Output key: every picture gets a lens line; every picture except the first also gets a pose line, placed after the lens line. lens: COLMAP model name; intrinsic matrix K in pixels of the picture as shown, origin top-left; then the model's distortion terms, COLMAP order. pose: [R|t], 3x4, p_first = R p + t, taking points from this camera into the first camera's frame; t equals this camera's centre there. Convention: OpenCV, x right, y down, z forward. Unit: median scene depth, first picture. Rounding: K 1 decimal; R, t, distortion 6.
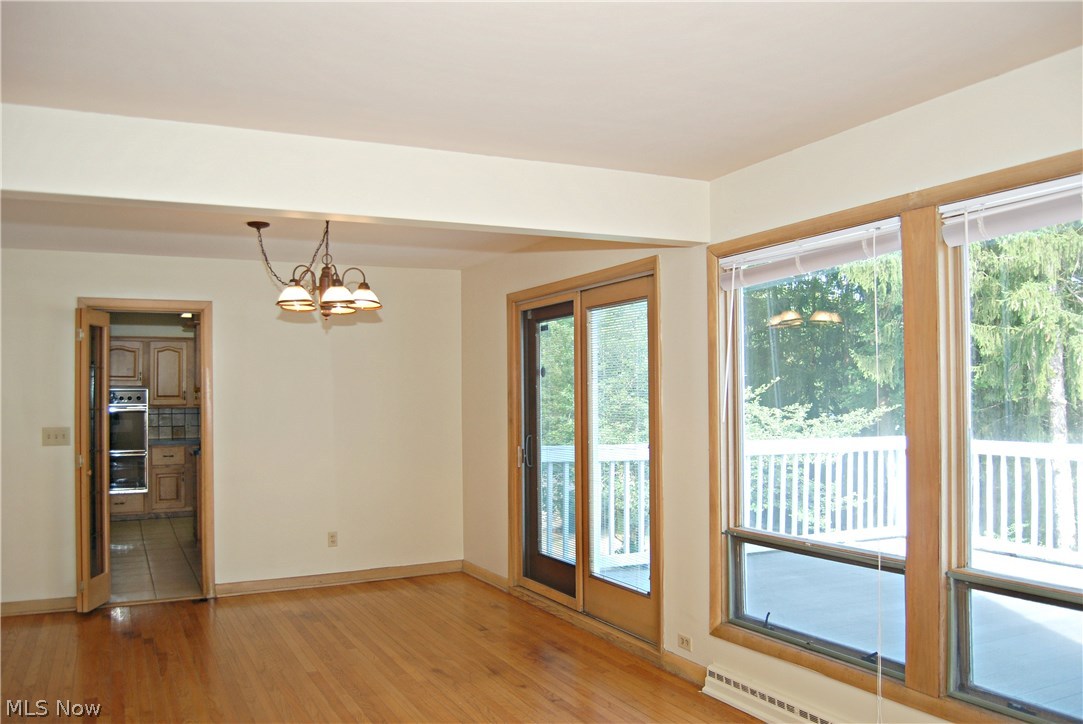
lens RADIAL K [[866.5, 0, 534.6], [0, 866.5, 382.2], [0, 0, 1]] dist [-0.053775, -0.002772]
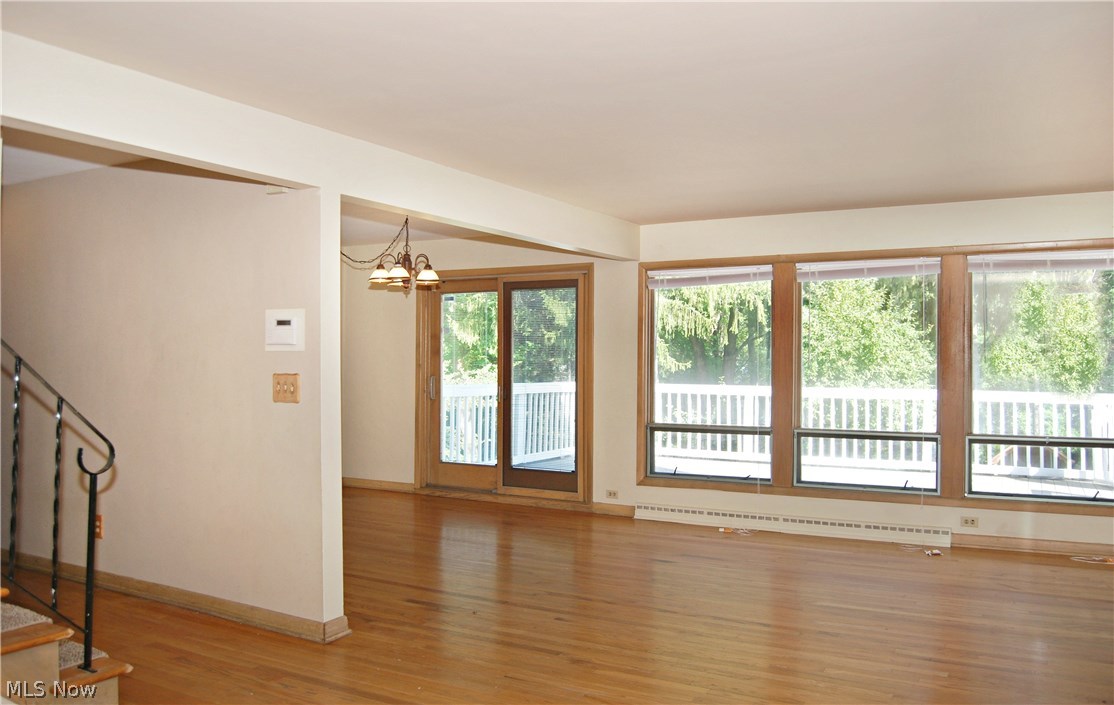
lens RADIAL K [[897.8, 0, 556.0], [0, 897.8, 348.2], [0, 0, 1]] dist [0.003681, -0.000326]
pose [[0.819820, 0.017242, 0.572362, -0.823834], [-0.020746, 0.999785, -0.000403, 0.016543], [-0.572246, -0.011544, 0.820001, -0.334347]]
